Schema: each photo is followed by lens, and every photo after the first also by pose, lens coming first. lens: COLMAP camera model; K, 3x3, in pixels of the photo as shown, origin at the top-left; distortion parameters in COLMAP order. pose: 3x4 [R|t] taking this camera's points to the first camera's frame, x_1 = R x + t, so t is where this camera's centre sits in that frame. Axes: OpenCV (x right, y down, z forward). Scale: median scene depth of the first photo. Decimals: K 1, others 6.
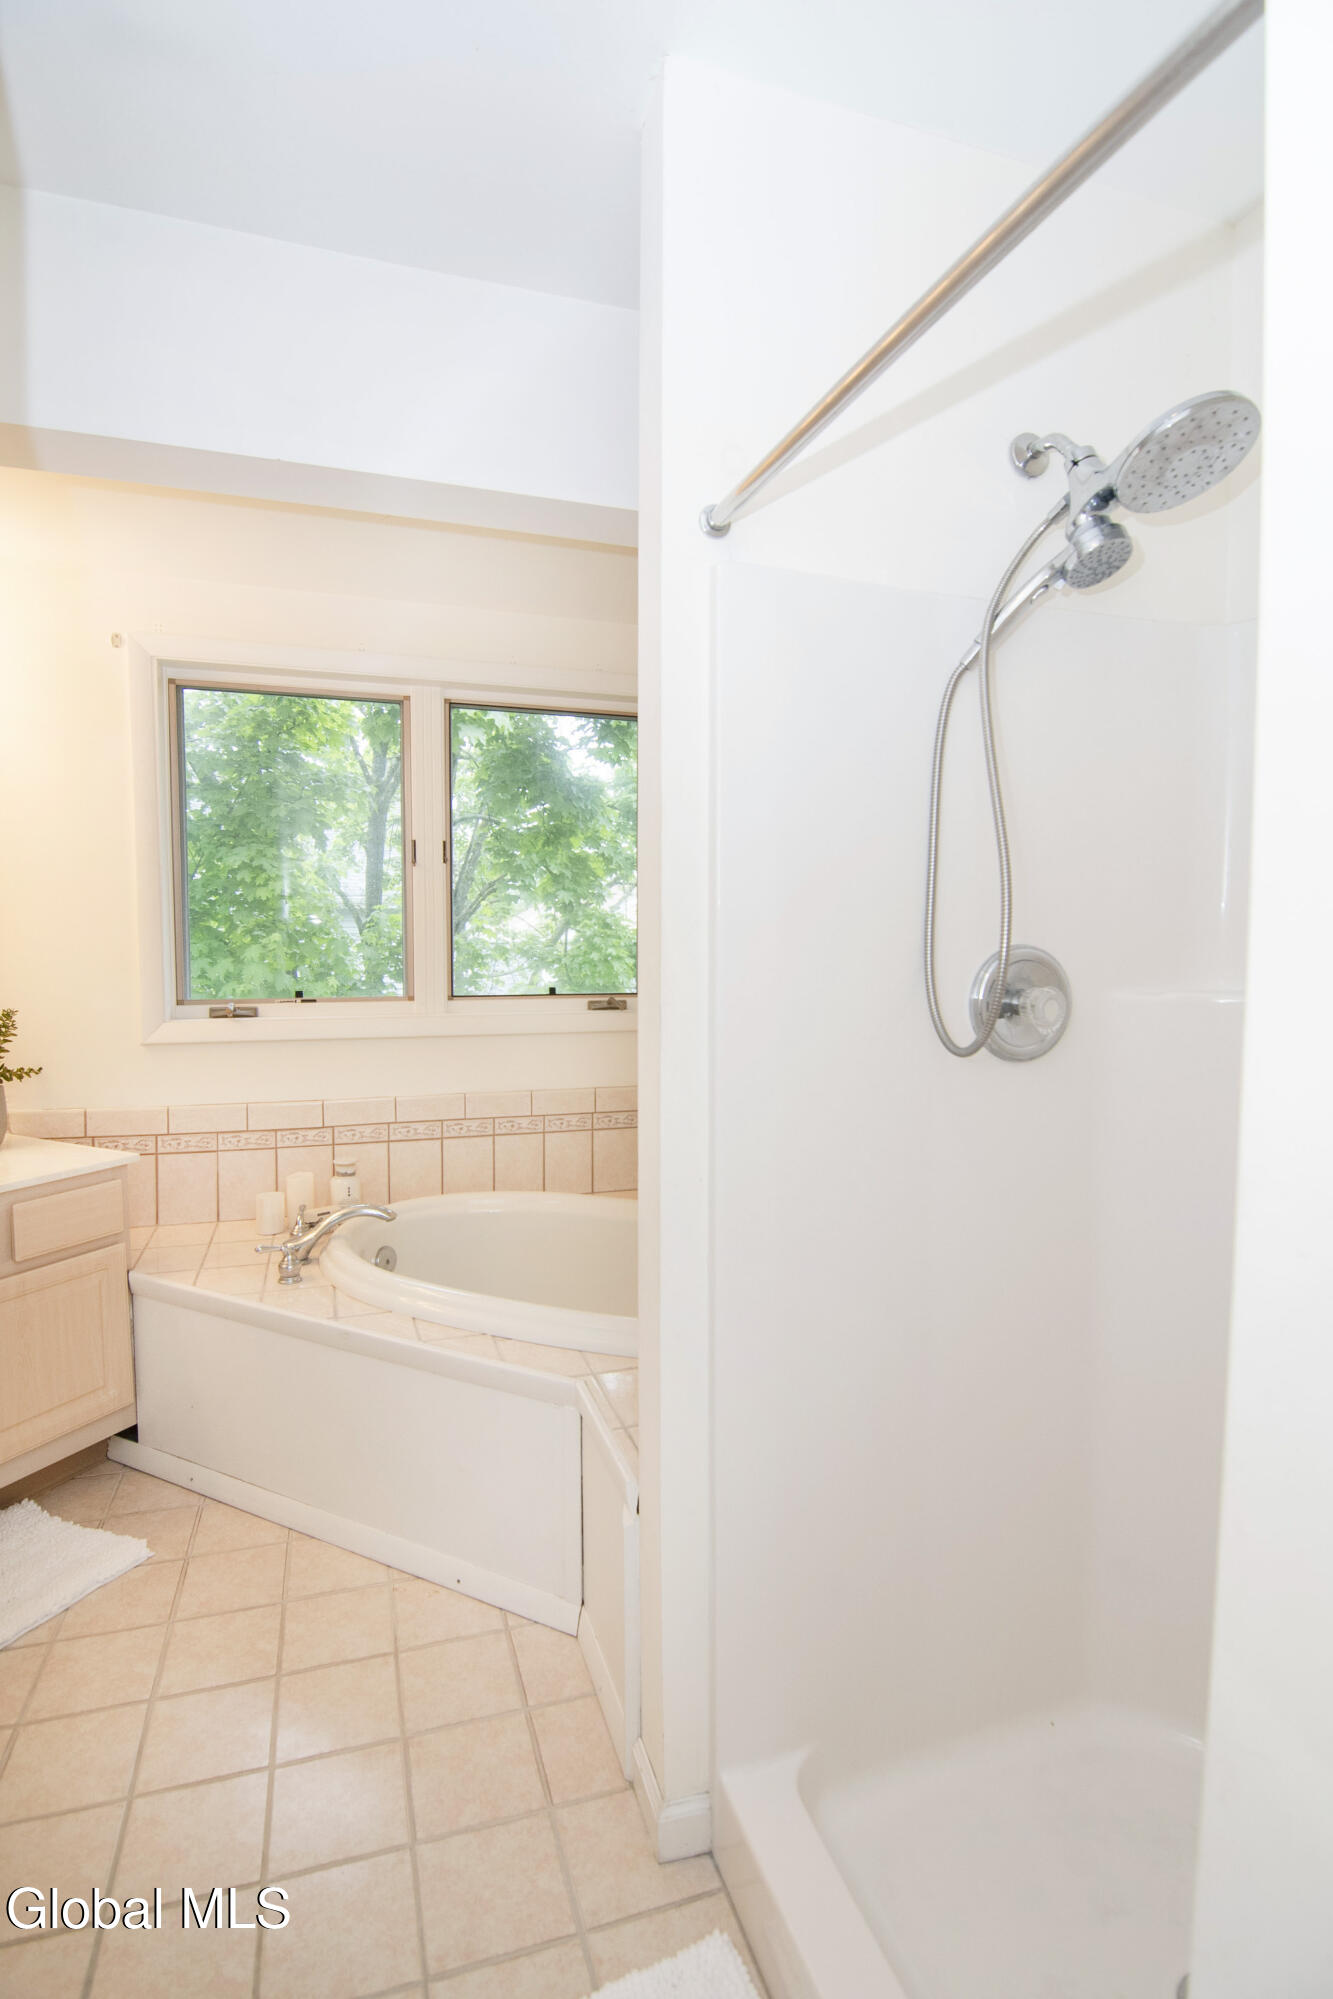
lens RADIAL K [[983.0, 0, 666.5], [0, 983.0, 999.5], [0, 0, 1]] dist [-0.008520, -0.010154]
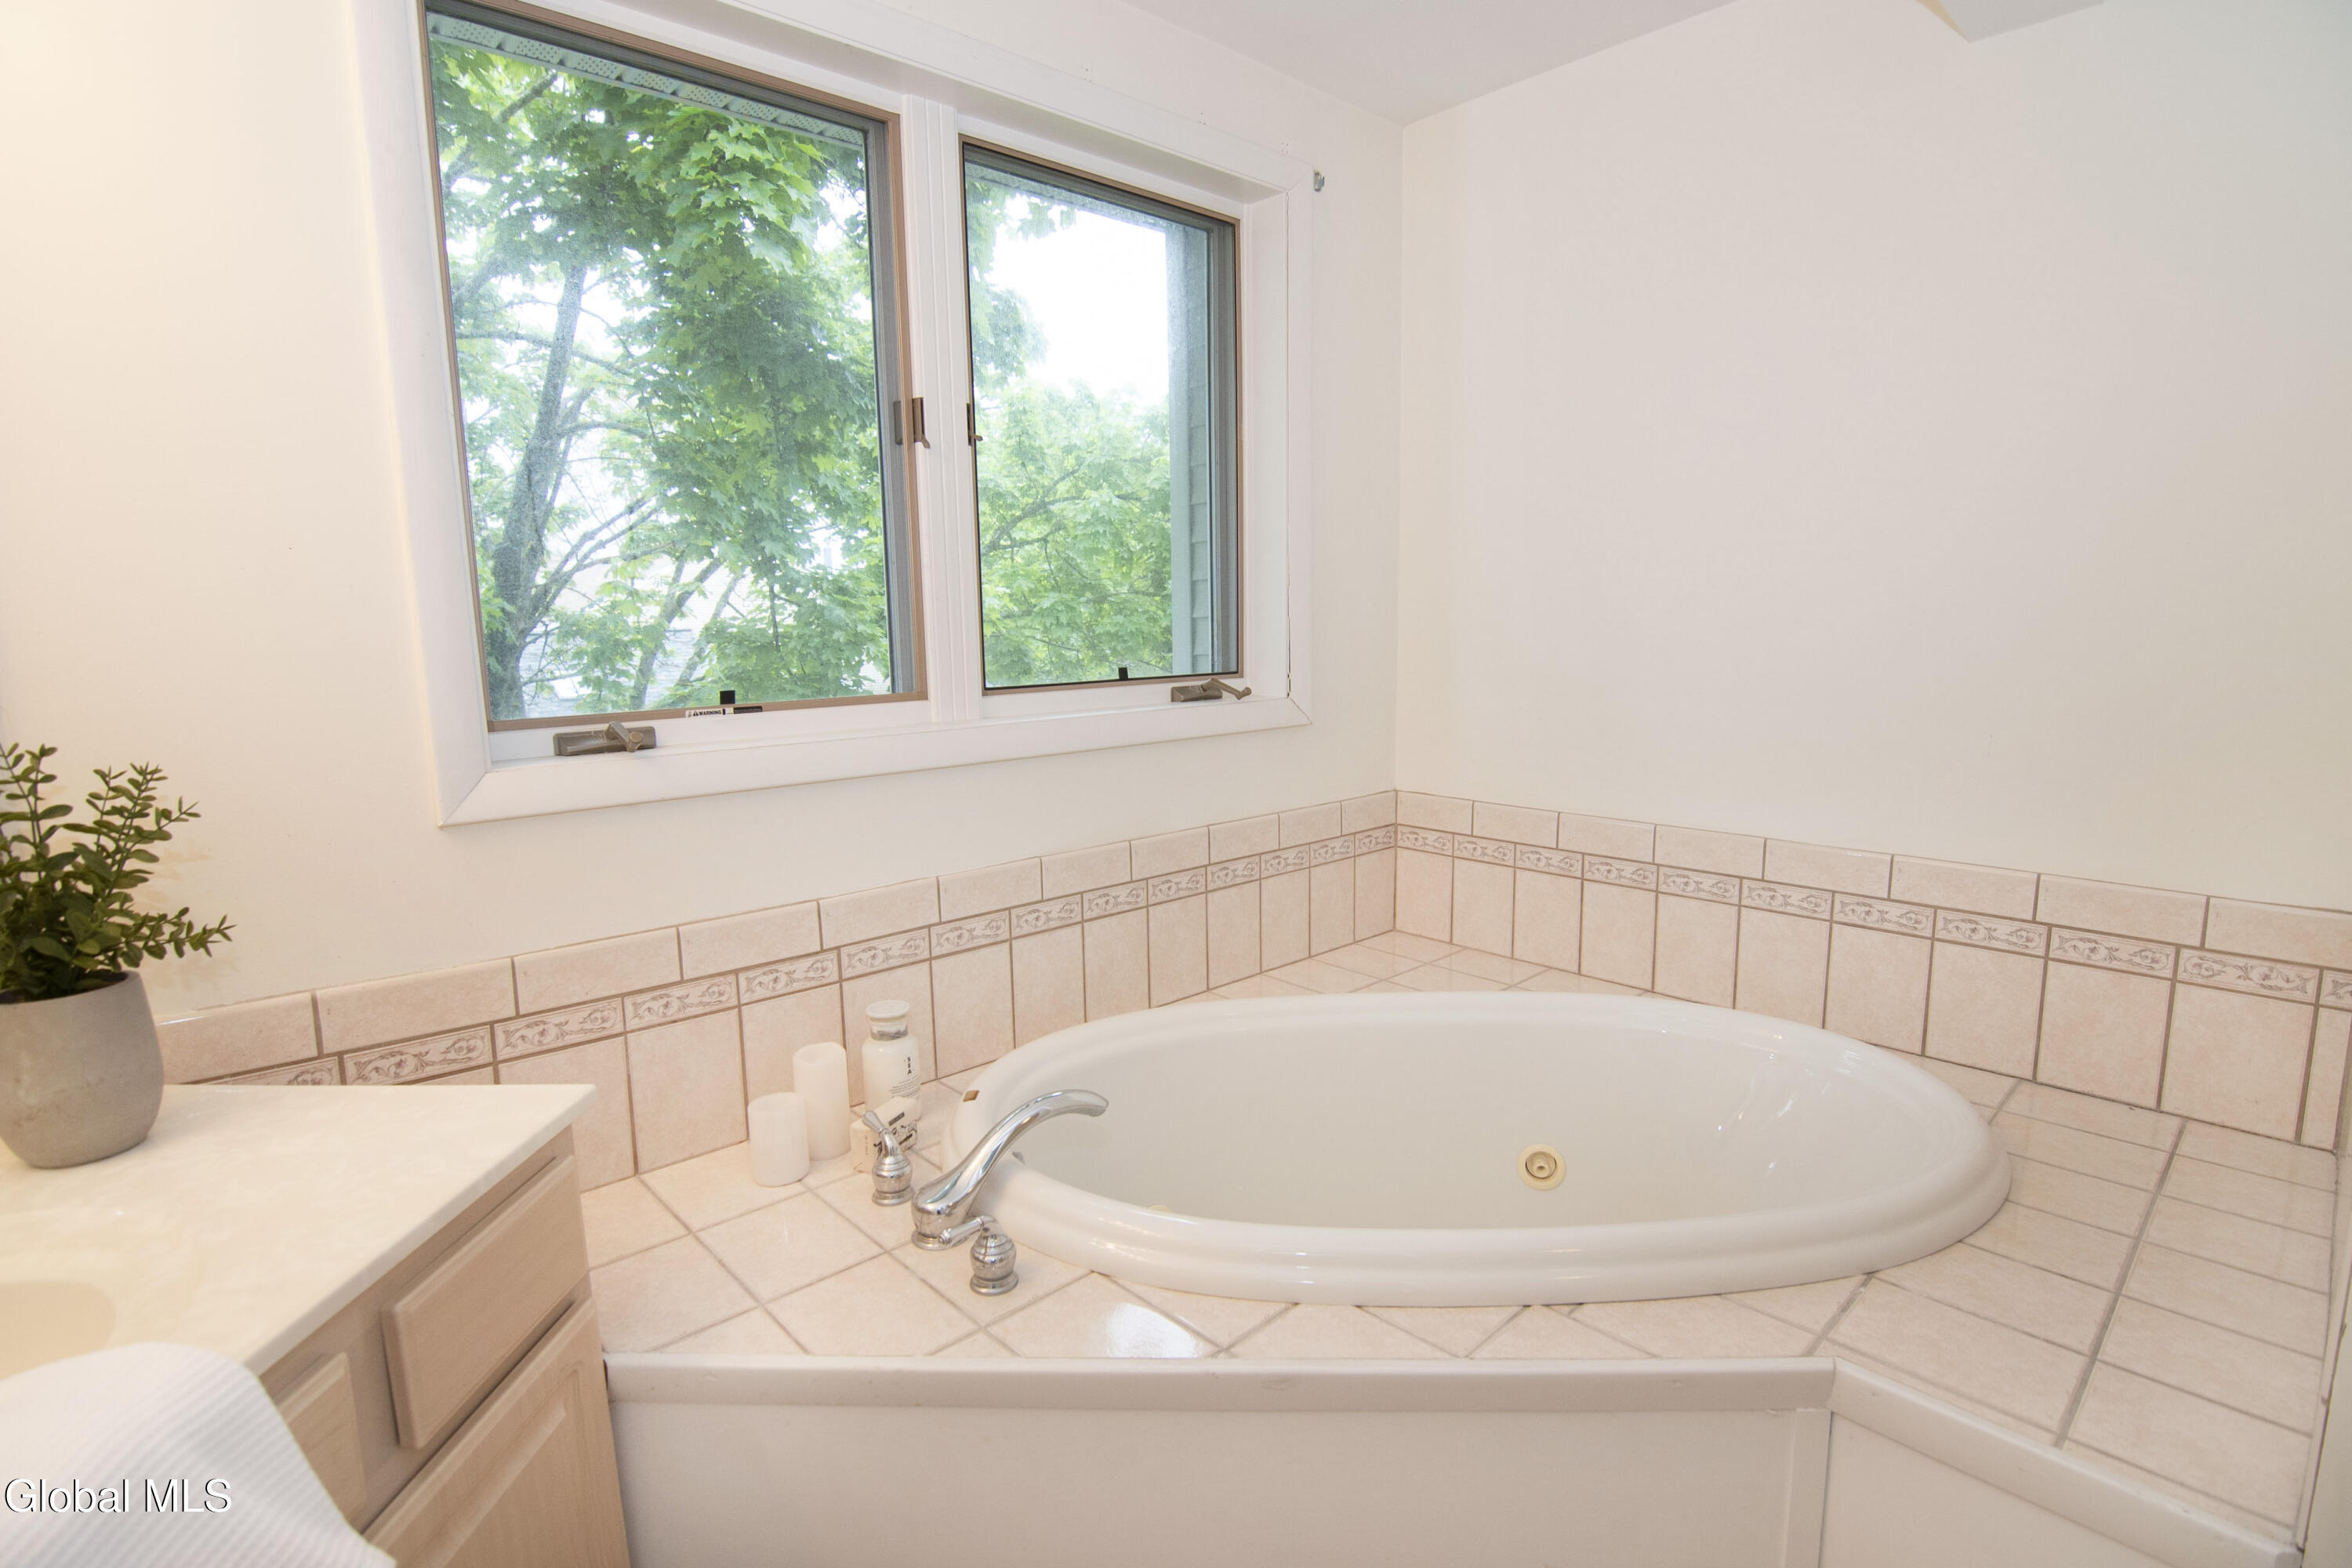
lens RADIAL K [[1135.8, 0, 1183.7], [0, 1135.8, 780.6], [0, 0, 1]] dist [-0.003463, -0.012657]
pose [[0.910125, -0.079631, 0.406609, -0.404017], [0.048112, 0.995030, 0.087179, -0.002452], [-0.411530, -0.059781, 0.909433, 0.374570]]
